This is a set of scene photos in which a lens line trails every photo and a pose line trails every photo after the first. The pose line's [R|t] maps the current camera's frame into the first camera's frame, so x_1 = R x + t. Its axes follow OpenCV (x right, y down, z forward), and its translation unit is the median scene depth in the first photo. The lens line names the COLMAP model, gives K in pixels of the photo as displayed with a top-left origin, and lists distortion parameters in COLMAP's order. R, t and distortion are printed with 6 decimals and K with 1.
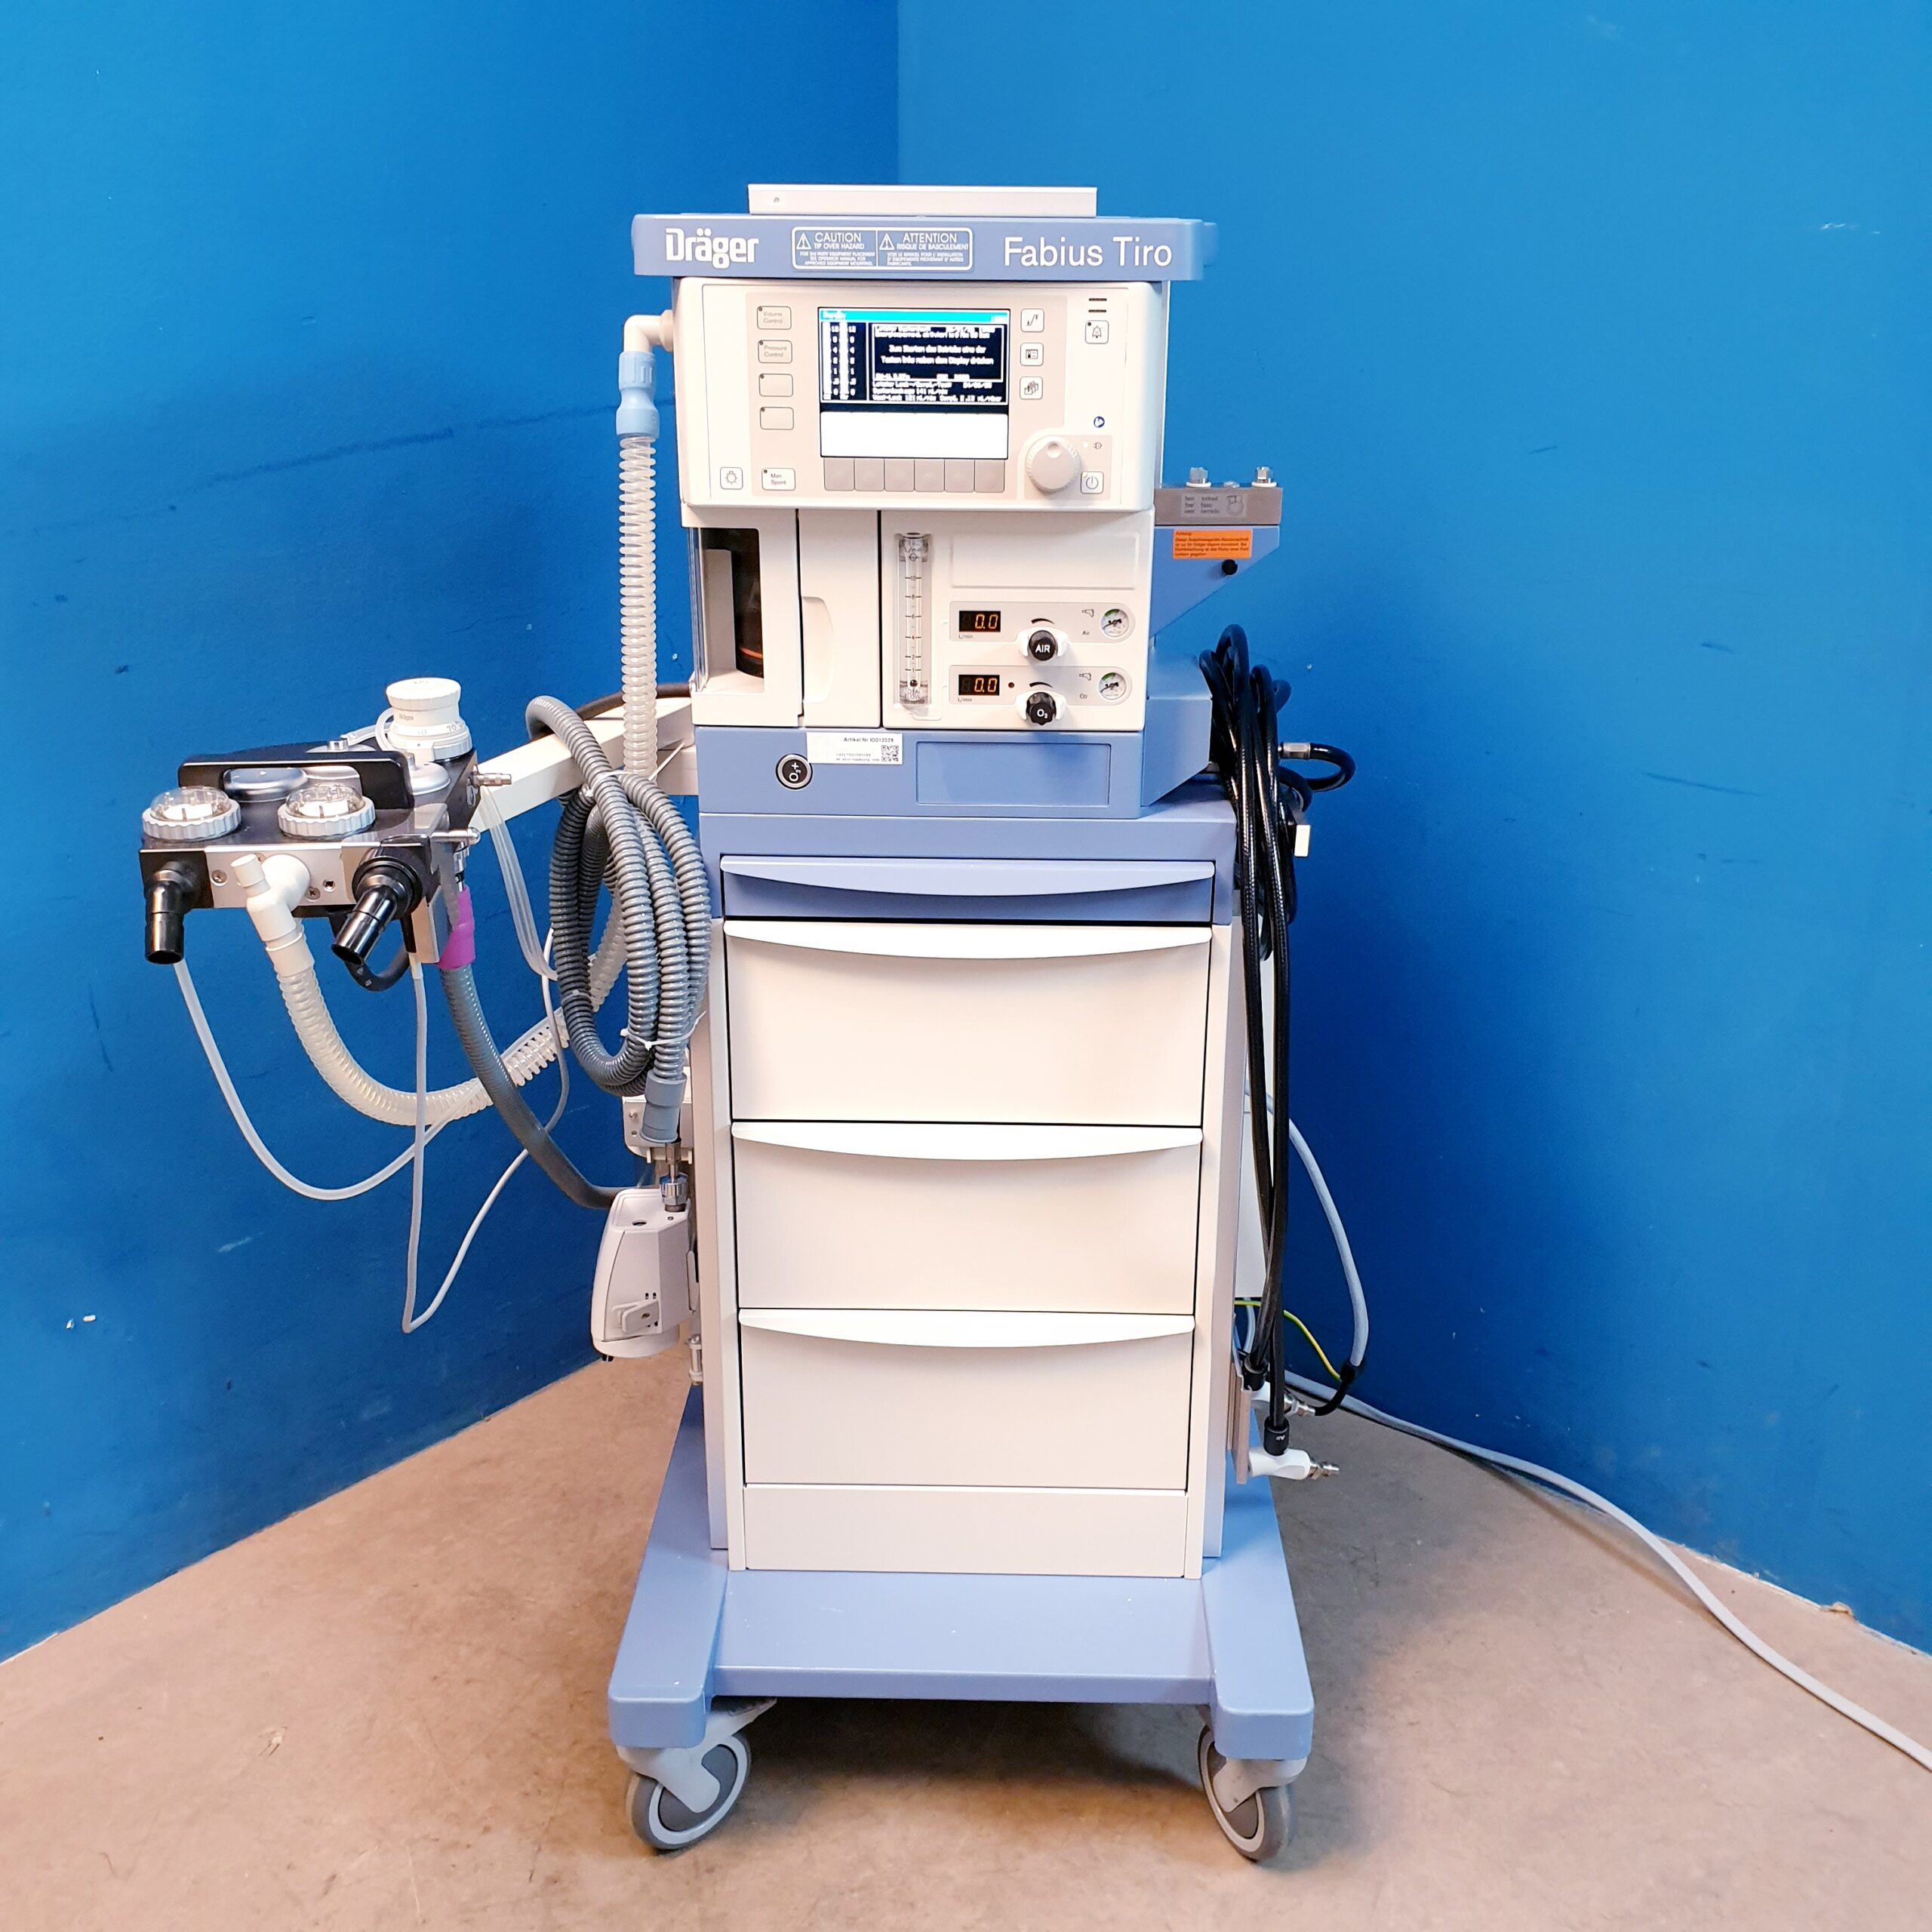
lens RADIAL K [[1995.7, 0, 968.2], [0, 1995.7, 975.7], [0, 0, 1]] dist [0.184448, -0.476999]
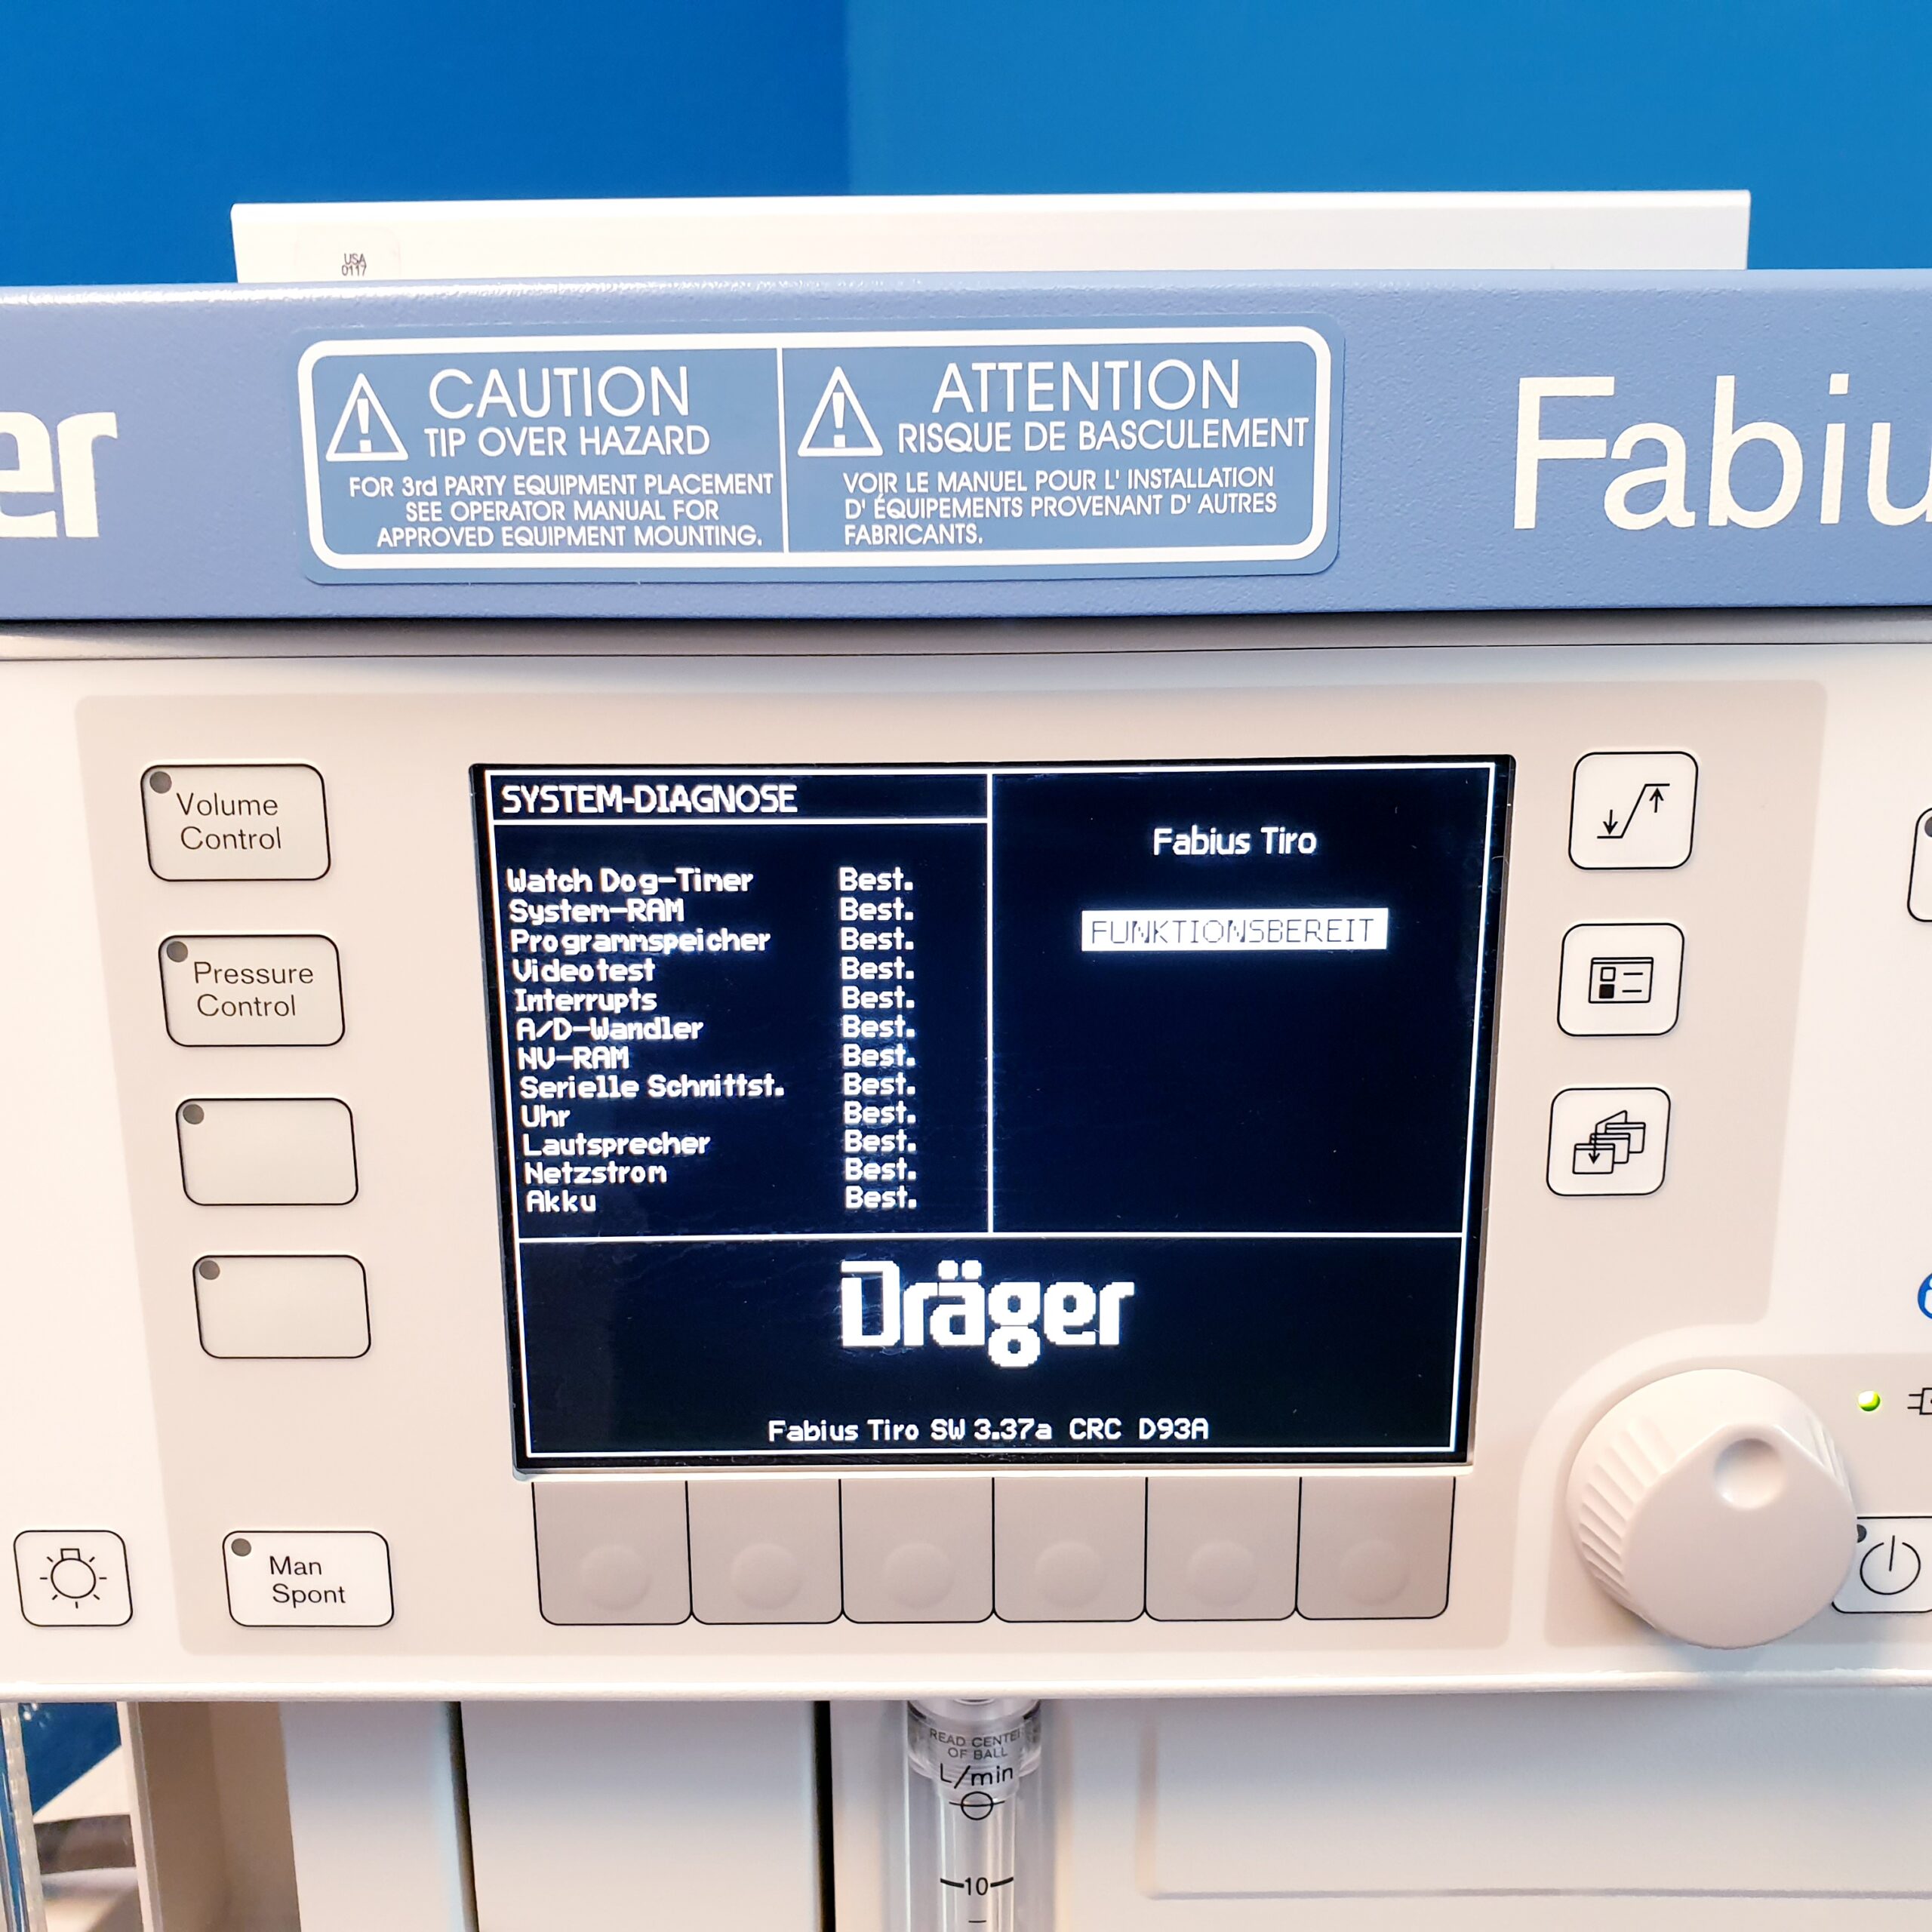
lens RADIAL K [[2041.4, 0, 946.8], [0, 2041.4, 1006.9], [0, 0, 1]] dist [0.011234, -0.047266]
pose [[0.999736, -0.020516, 0.010331, -0.029402], [0.021372, 0.995618, -0.091035, -0.257815], [-0.008418, 0.091231, 0.995794, 0.724719]]
